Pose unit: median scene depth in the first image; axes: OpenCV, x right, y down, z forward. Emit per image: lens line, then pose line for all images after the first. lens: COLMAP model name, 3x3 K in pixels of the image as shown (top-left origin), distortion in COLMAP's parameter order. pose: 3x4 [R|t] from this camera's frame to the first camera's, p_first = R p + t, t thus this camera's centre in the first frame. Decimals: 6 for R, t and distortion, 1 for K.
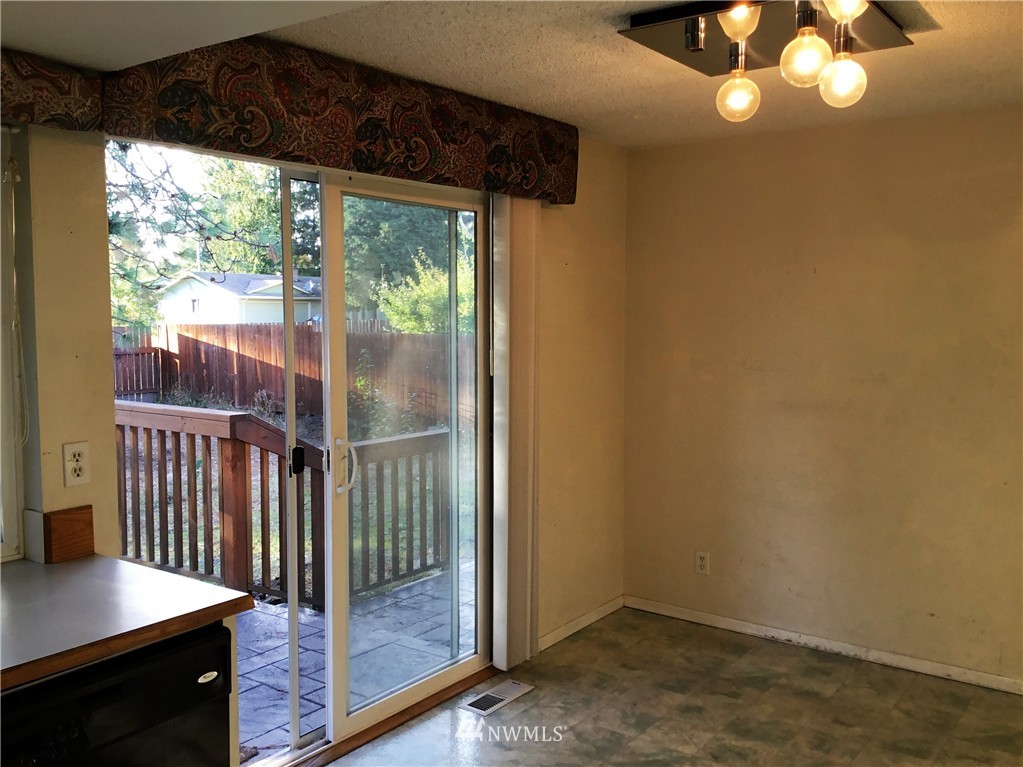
lens RADIAL K [[978.2, 0, 511.5], [0, 978.2, 383.5], [0, 0, 1]] dist [-0.077272, -0.003766]
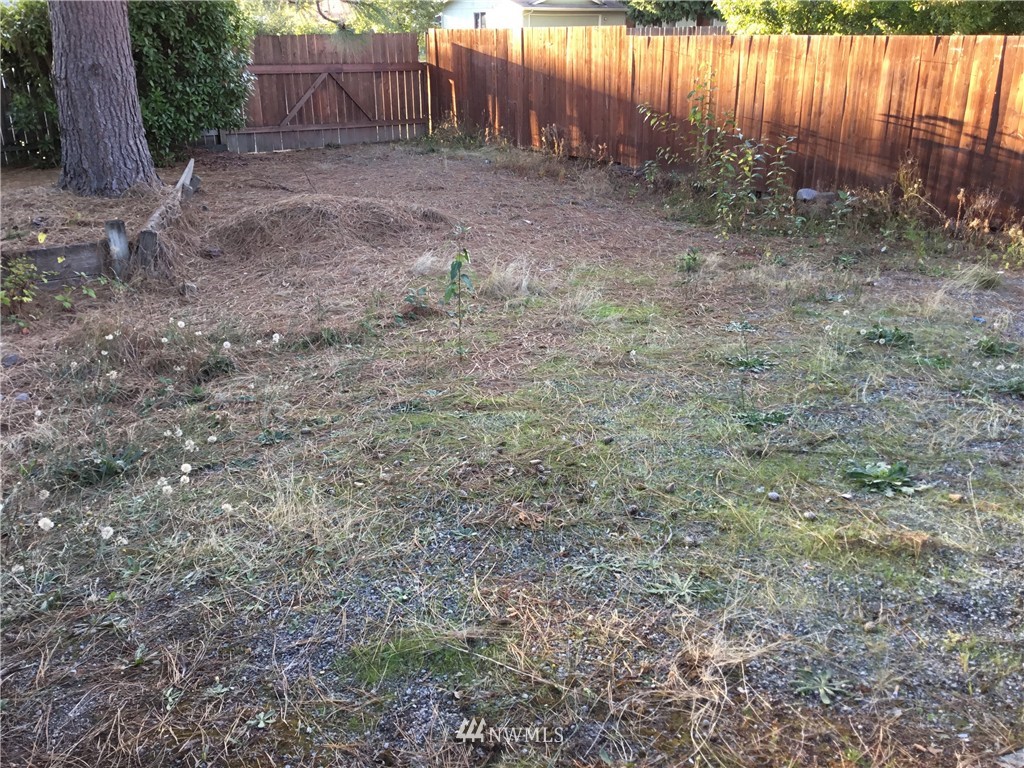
lens RADIAL K [[979.2, 0, 512.0], [0, 979.2, 384.0], [0, 0, 1]] dist [-0.077272, -0.003766]
pose [[0.960116, 0.076991, -0.268793, -0.083354], [0.000628, 0.960746, 0.277429, -0.006429], [0.279602, -0.266533, 0.922379, 0.268312]]
